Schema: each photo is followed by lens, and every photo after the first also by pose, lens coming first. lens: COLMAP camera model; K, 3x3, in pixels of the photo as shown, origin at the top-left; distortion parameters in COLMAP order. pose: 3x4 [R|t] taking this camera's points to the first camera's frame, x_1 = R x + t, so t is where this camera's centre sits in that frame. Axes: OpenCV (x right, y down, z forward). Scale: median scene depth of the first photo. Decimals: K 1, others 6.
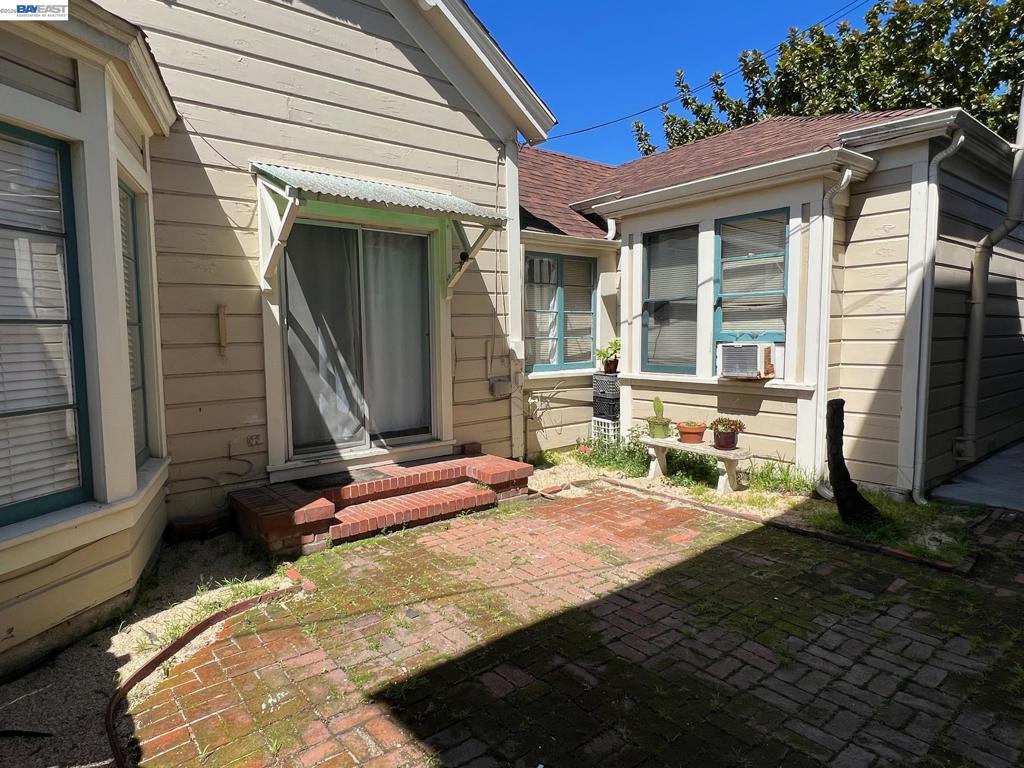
lens RADIAL K [[596.0, 0, 504.2], [0, 596.0, 385.5], [0, 0, 1]] dist [-0.001410, -0.002253]
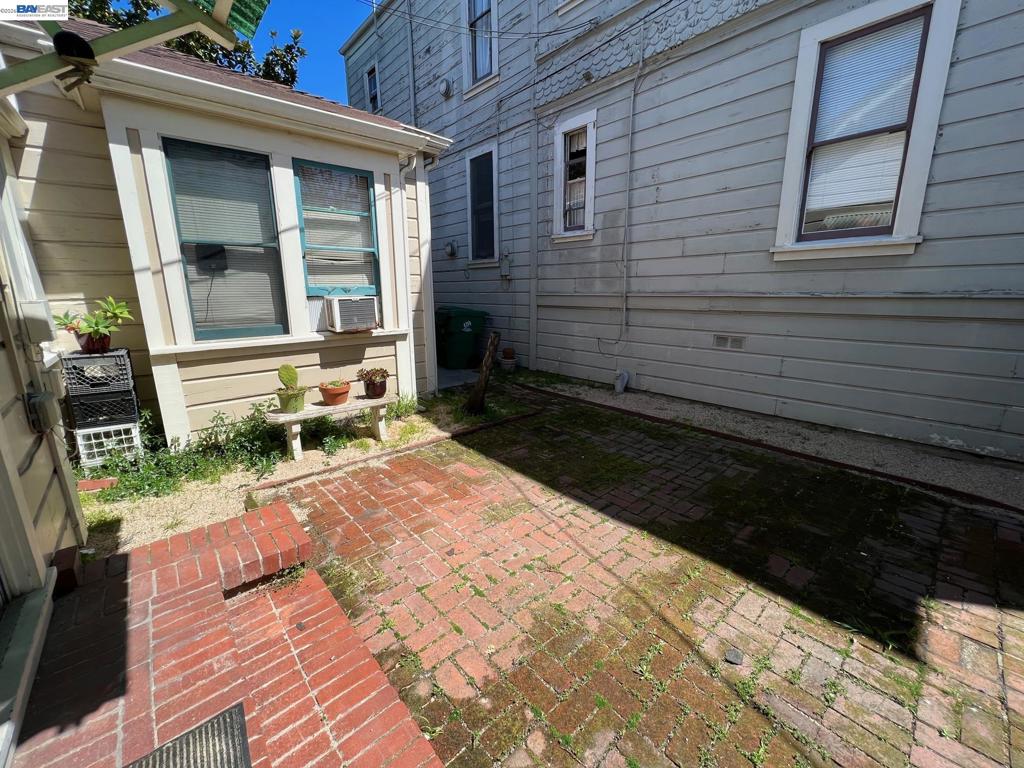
lens RADIAL K [[410.0, 0, 507.8], [0, 410.0, 380.9], [0, 0, 1]] dist [-0.001814, 0.001126]
pose [[-0.043320, -0.209069, 0.976941, -0.361964], [0.097445, 0.972312, 0.212400, -0.056197], [-0.994298, 0.104399, -0.021748, 0.796789]]
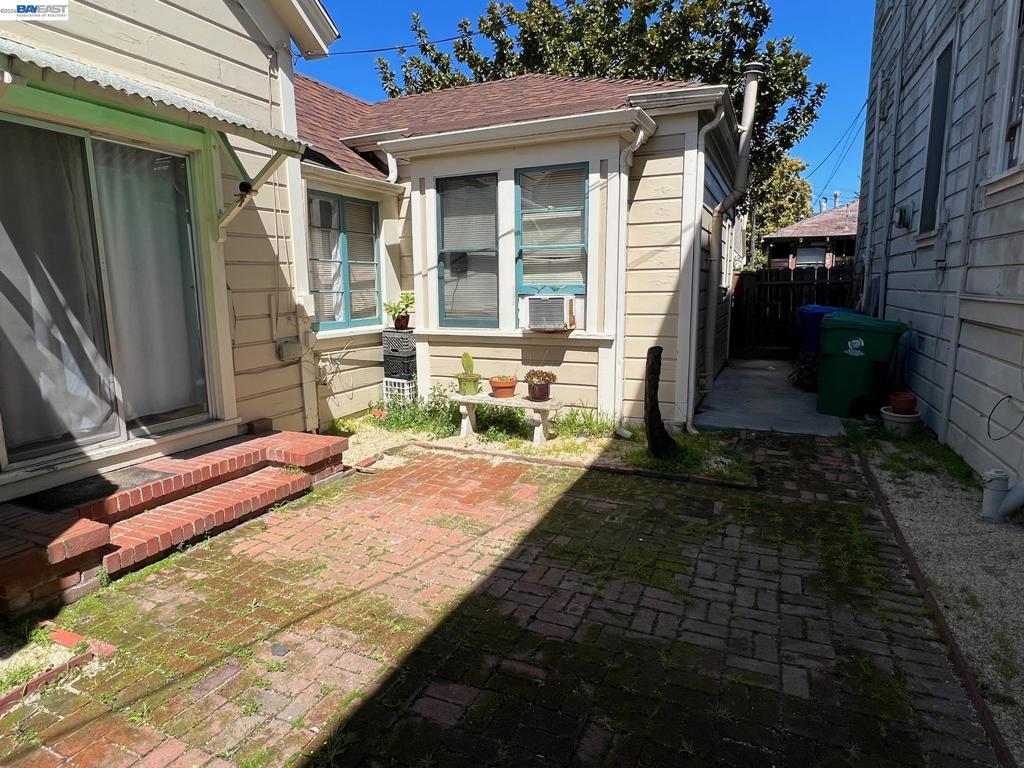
lens RADIAL K [[596.0, 0, 507.2], [0, 596.0, 382.7], [0, 0, 1]] dist [-0.001410, -0.002253]
pose [[0.889639, -0.072065, 0.450943, -0.136983], [0.040253, 0.996001, 0.079756, -0.007183], [-0.454888, -0.052802, 0.888982, 0.125799]]
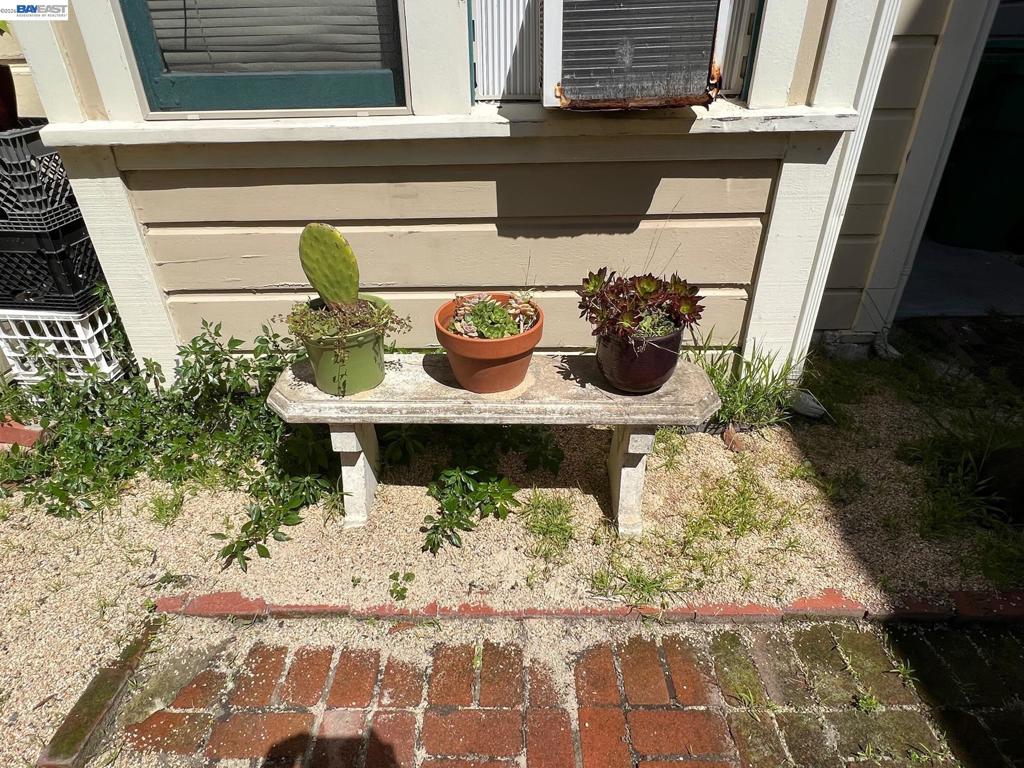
lens RADIAL K [[596.0, 0, 502.0], [0, 596.0, 384.8], [0, 0, 1]] dist [-0.001410, -0.002253]
pose [[0.634522, -0.389298, 0.667704, 0.142707], [0.080285, 0.892414, 0.444018, -0.024652], [-0.768724, -0.228133, 0.597511, 0.898695]]
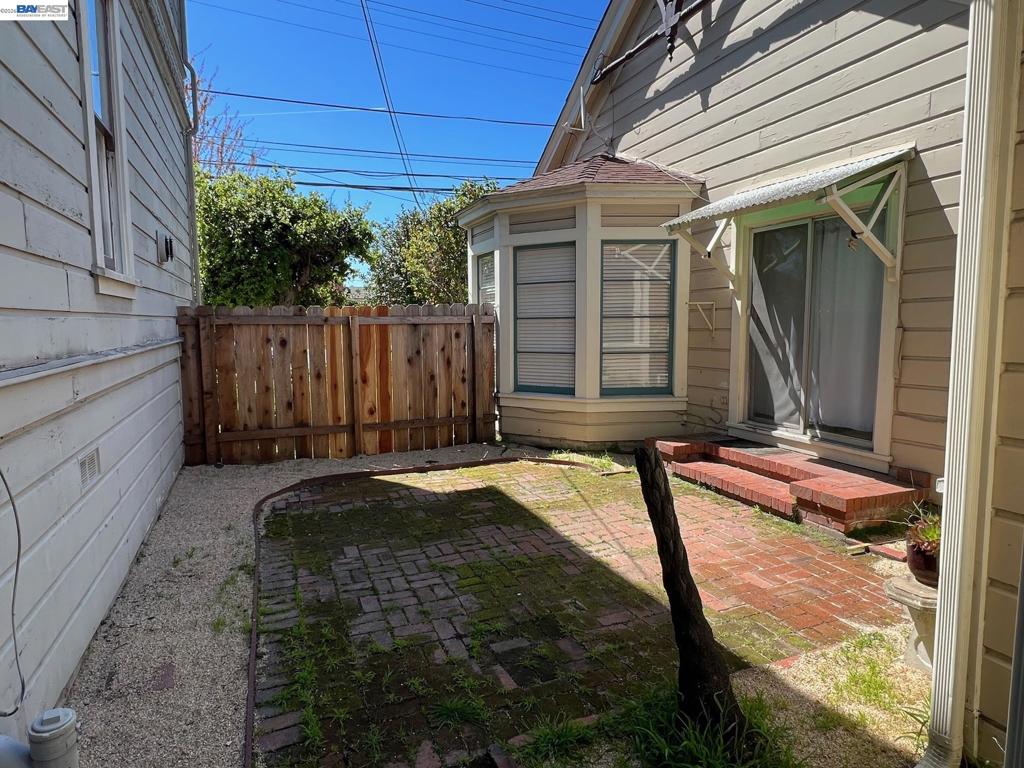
lens RADIAL K [[596.0, 0, 509.2], [0, 596.0, 383.5], [0, 0, 1]] dist [-0.001410, -0.002253]
pose [[-0.289215, 0.111082, -0.950797, 0.916911], [-0.076030, 0.987441, 0.138490, -0.087991], [0.954240, 0.112343, -0.277137, 0.812835]]
